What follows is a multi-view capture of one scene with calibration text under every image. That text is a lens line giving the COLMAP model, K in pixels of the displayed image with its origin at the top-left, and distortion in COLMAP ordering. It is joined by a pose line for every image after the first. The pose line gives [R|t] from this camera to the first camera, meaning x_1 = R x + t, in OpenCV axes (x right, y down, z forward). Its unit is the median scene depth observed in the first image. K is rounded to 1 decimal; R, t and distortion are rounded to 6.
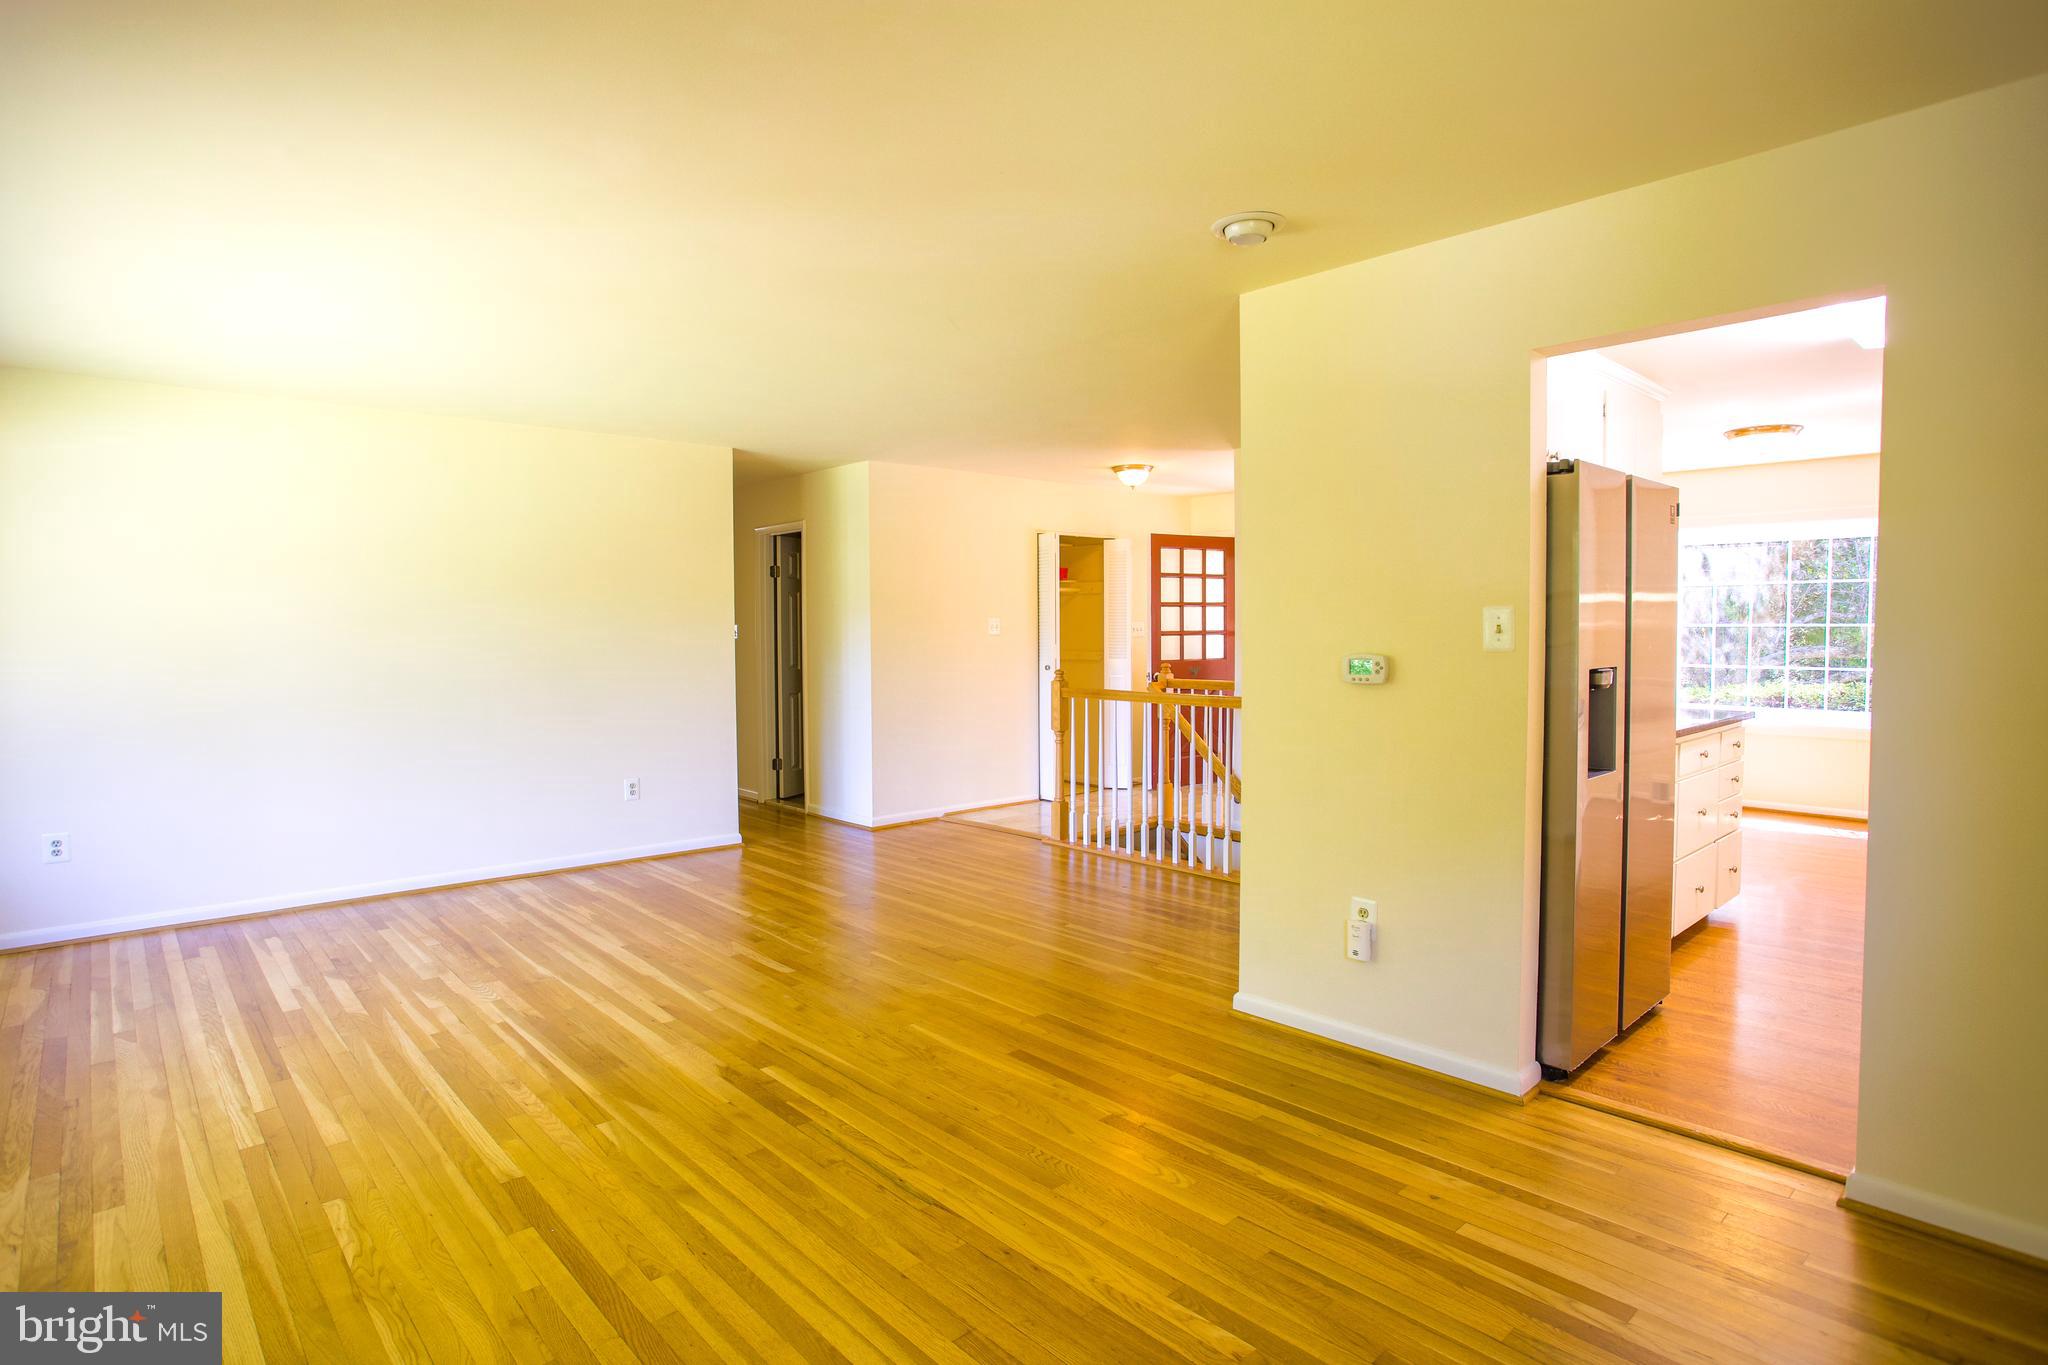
lens RADIAL K [[1069.9, 0, 1011.8], [0, 1069.9, 671.3], [0, 0, 1]] dist [-0.065516, 0.032307]
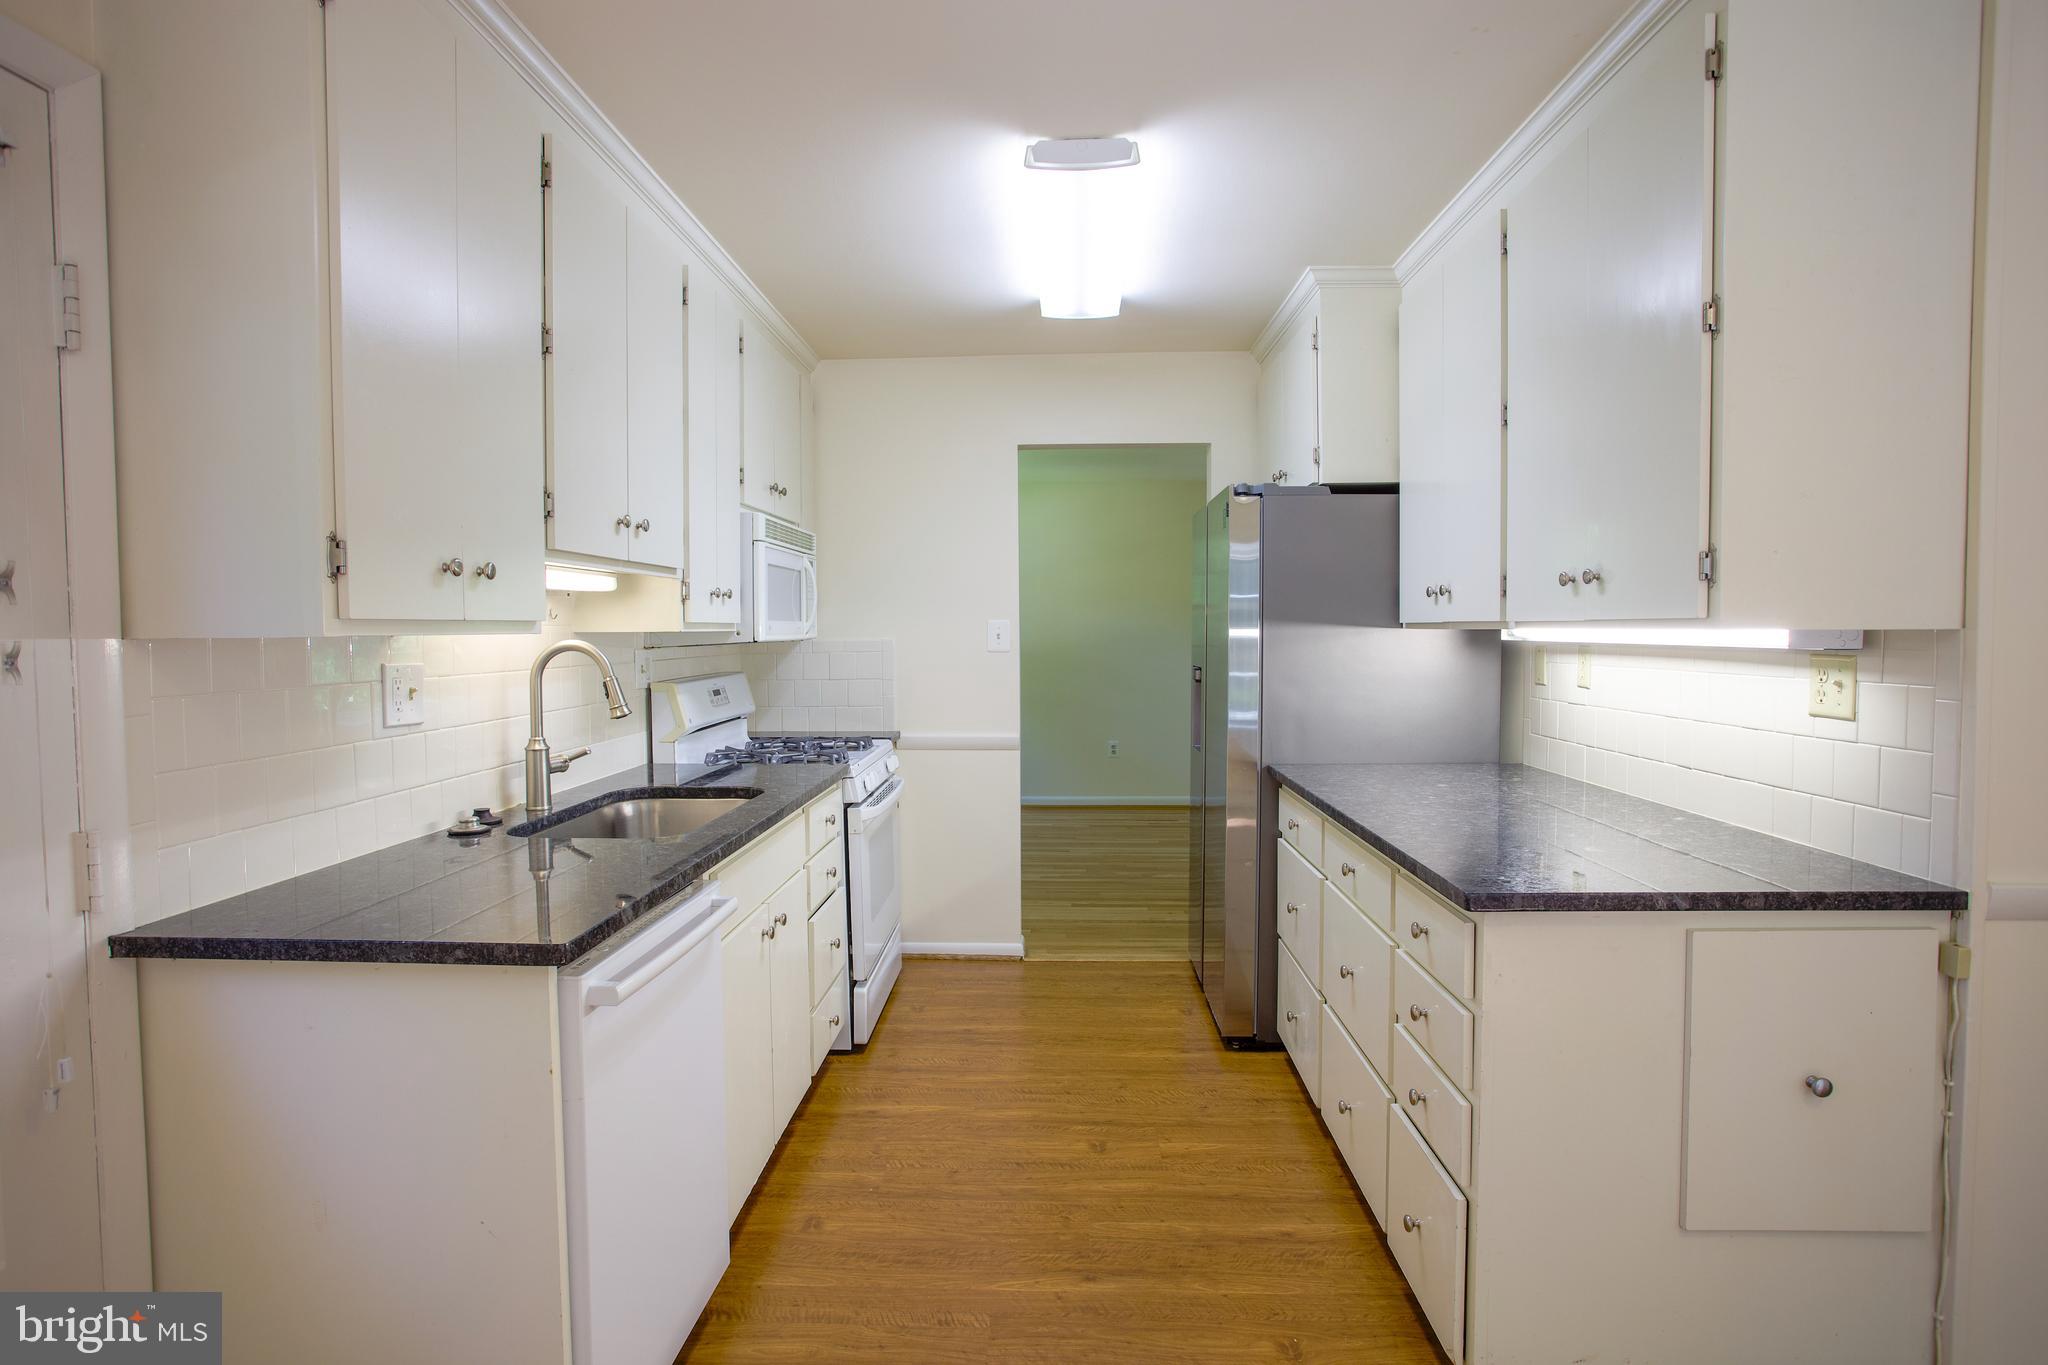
lens RADIAL K [[1069.9, 0, 1011.8], [0, 1069.9, 671.3], [0, 0, 1]] dist [-0.065516, 0.032307]
pose [[-0.710753, 0.040481, -0.702276, 1.777682], [-0.015821, 0.997170, 0.073492, -0.097564], [0.703264, 0.063345, -0.708101, 1.912612]]
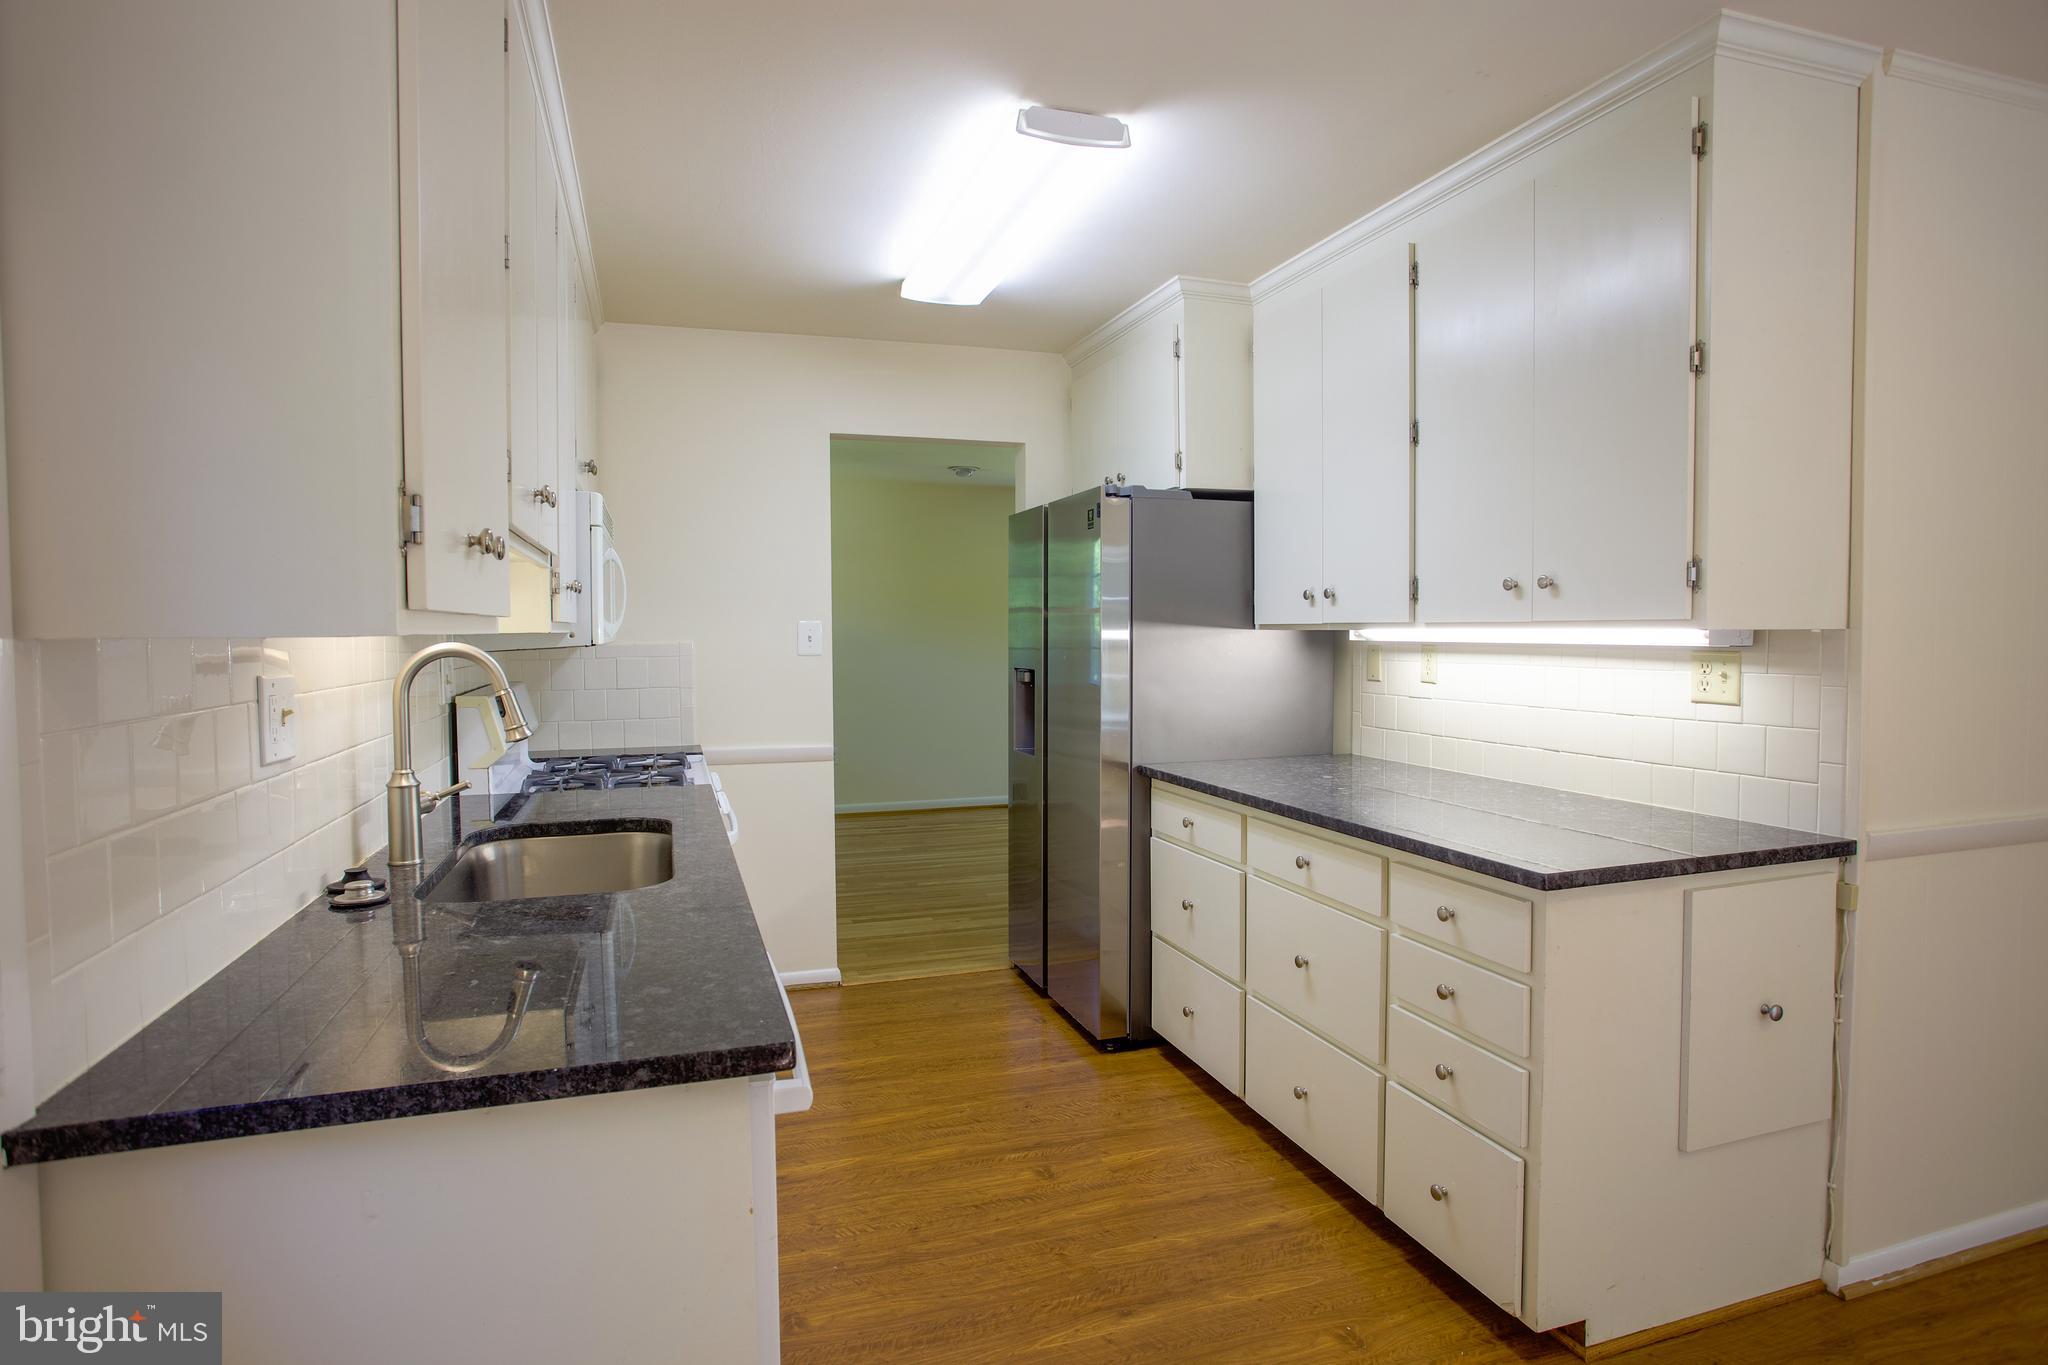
lens RADIAL K [[1069.9, 0, 1011.8], [0, 1069.9, 671.3], [0, 0, 1]] dist [-0.065516, 0.032307]
pose [[-0.411592, 0.045663, -0.910223, 1.889895], [-0.026906, 0.997700, 0.062218, -0.086887], [0.910971, 0.050098, -0.409417, 1.640465]]
